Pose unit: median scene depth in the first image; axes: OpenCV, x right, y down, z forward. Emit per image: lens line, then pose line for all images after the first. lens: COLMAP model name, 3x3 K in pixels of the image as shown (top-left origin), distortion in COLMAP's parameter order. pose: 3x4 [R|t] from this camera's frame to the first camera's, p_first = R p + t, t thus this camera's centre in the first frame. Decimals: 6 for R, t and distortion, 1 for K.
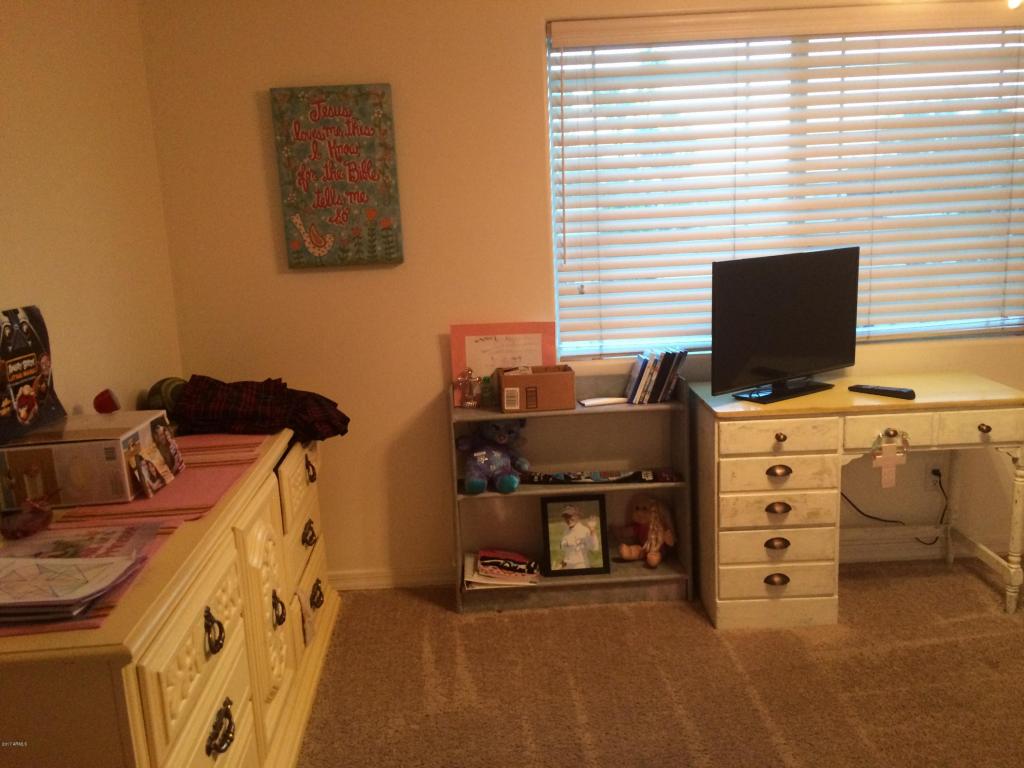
lens RADIAL K [[883.1, 0, 512.0], [0, 883.1, 384.0], [0, 0, 1]] dist [0.106051, -0.125637]
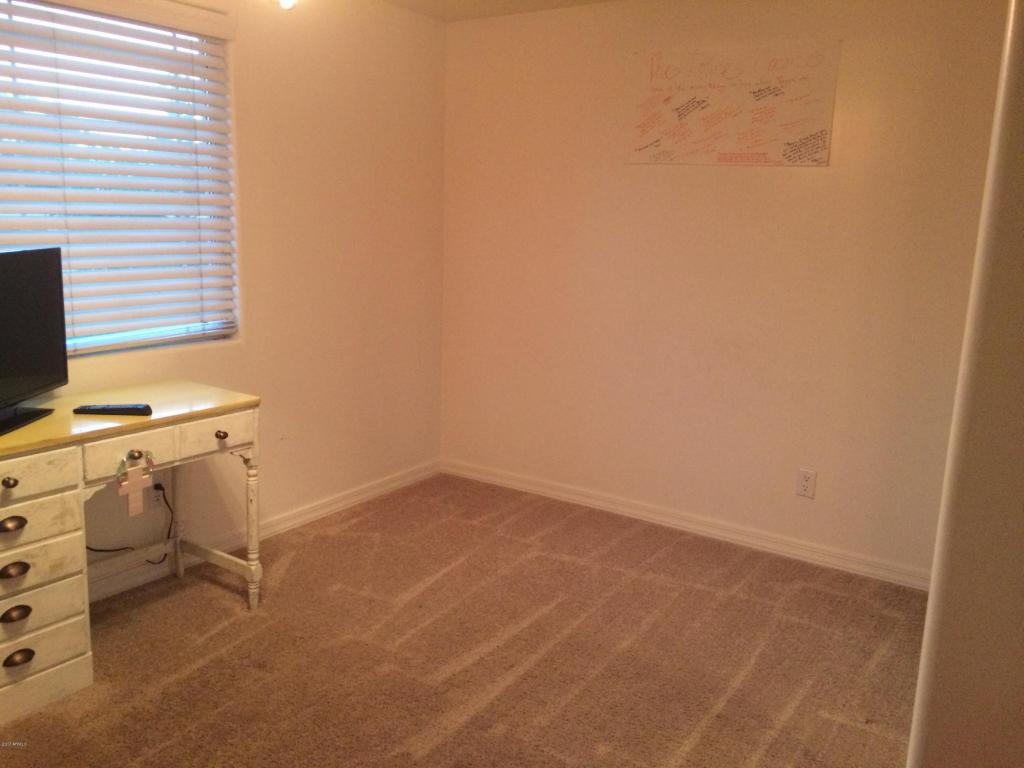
lens RADIAL K [[883.1, 0, 512.0], [0, 883.1, 384.0], [0, 0, 1]] dist [0.106051, -0.125637]
pose [[0.590396, -0.096246, 0.801354, -0.069724], [0.099692, 0.993958, 0.045931, -0.019694], [-0.800933, 0.052771, 0.596424, 0.146888]]
